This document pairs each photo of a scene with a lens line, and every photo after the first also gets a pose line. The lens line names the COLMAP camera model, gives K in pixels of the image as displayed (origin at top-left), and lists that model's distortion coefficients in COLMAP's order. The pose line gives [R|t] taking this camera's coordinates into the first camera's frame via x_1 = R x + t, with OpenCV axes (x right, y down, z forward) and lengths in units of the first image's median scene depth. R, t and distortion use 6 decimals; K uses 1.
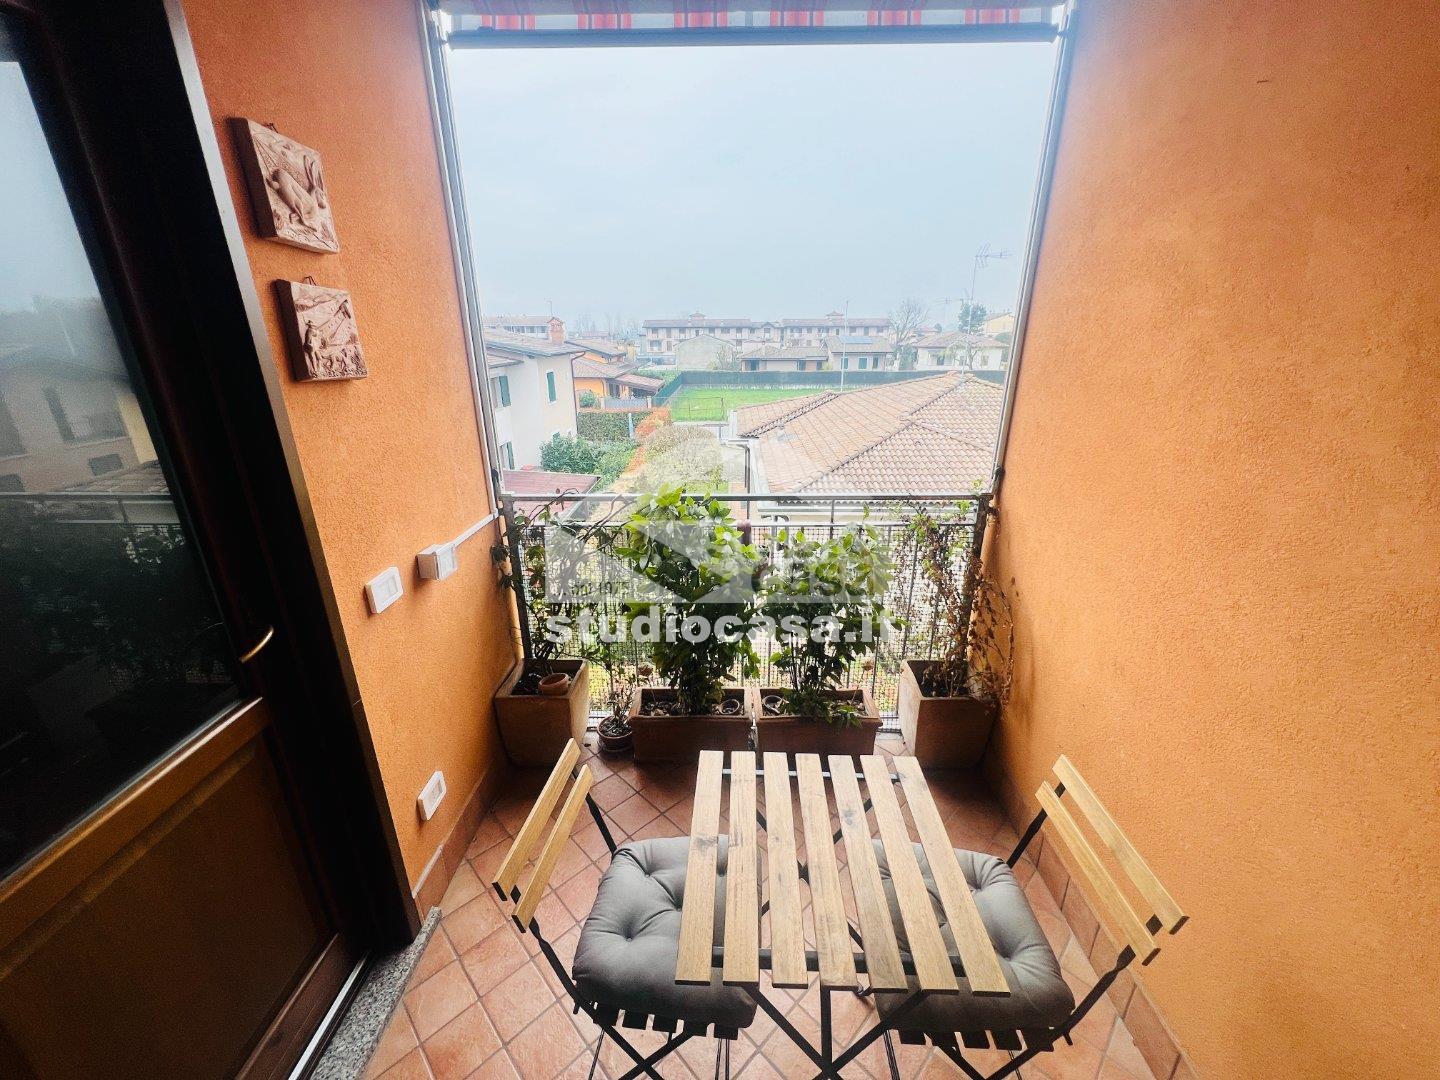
lens RADIAL K [[576.3, 0, 719.1], [0, 576.3, 540.5], [0, 0, 1]] dist [-0.001335, -0.000470]
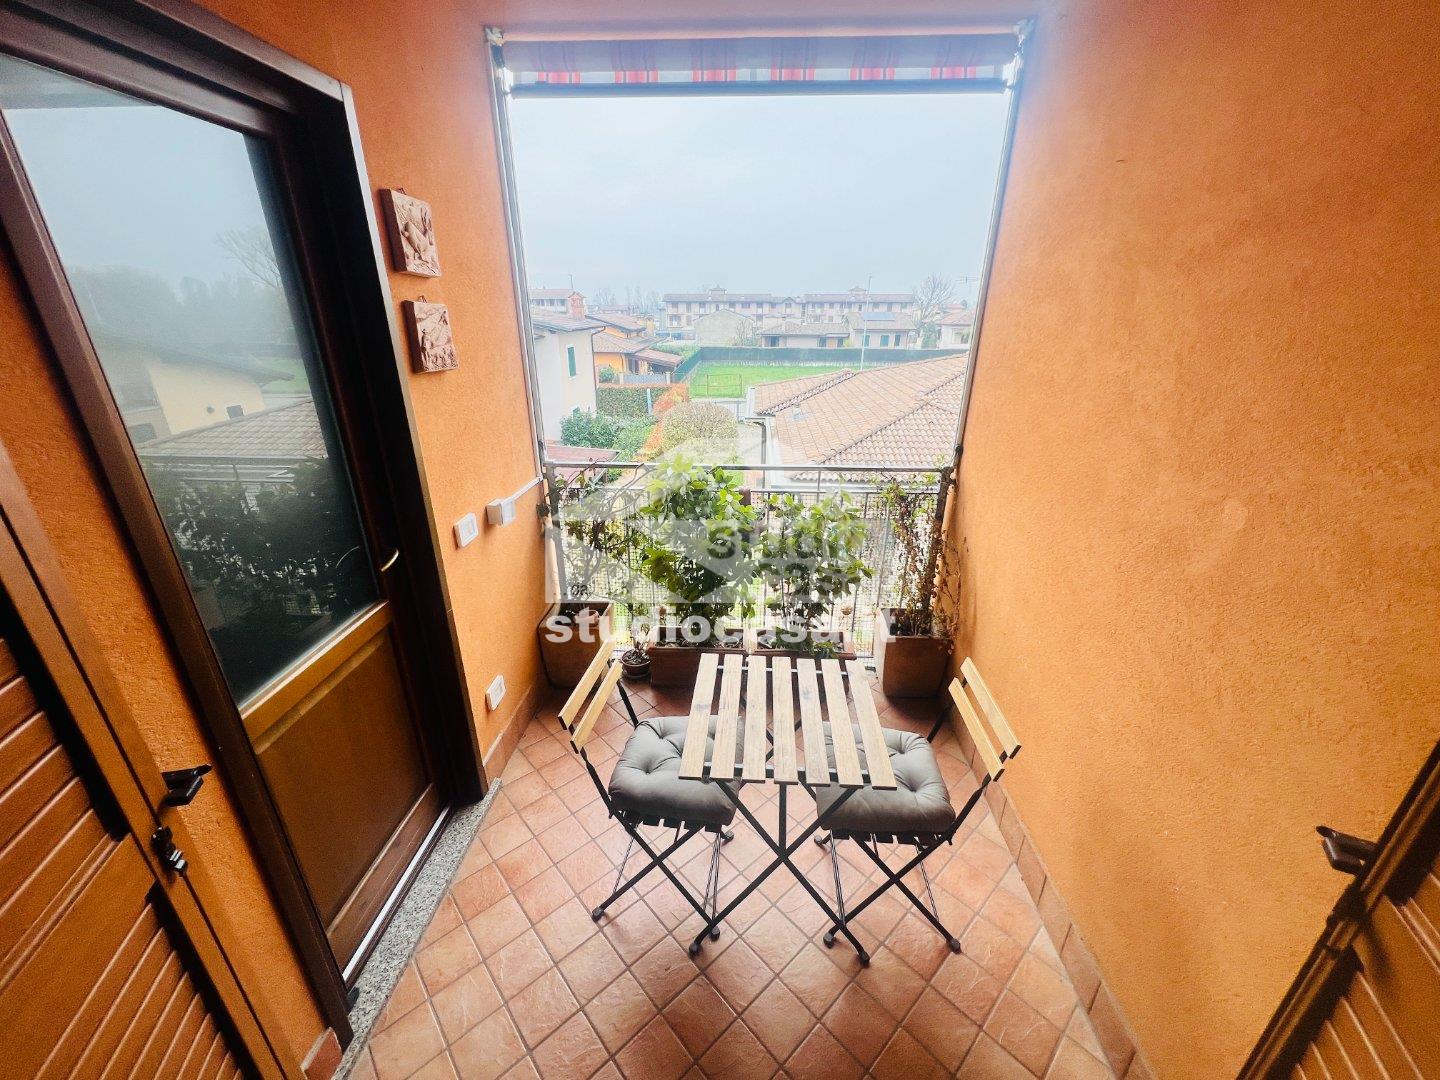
lens RADIAL K [[576.3, 0, 719.1], [0, 576.3, 540.5], [0, 0, 1]] dist [-0.001335, -0.000470]
pose [[0.999415, 0.020170, -0.027632, 0.029964], [-0.019082, 0.999054, 0.039072, 0.037608], [0.028394, -0.038522, 0.998854, -0.245962]]
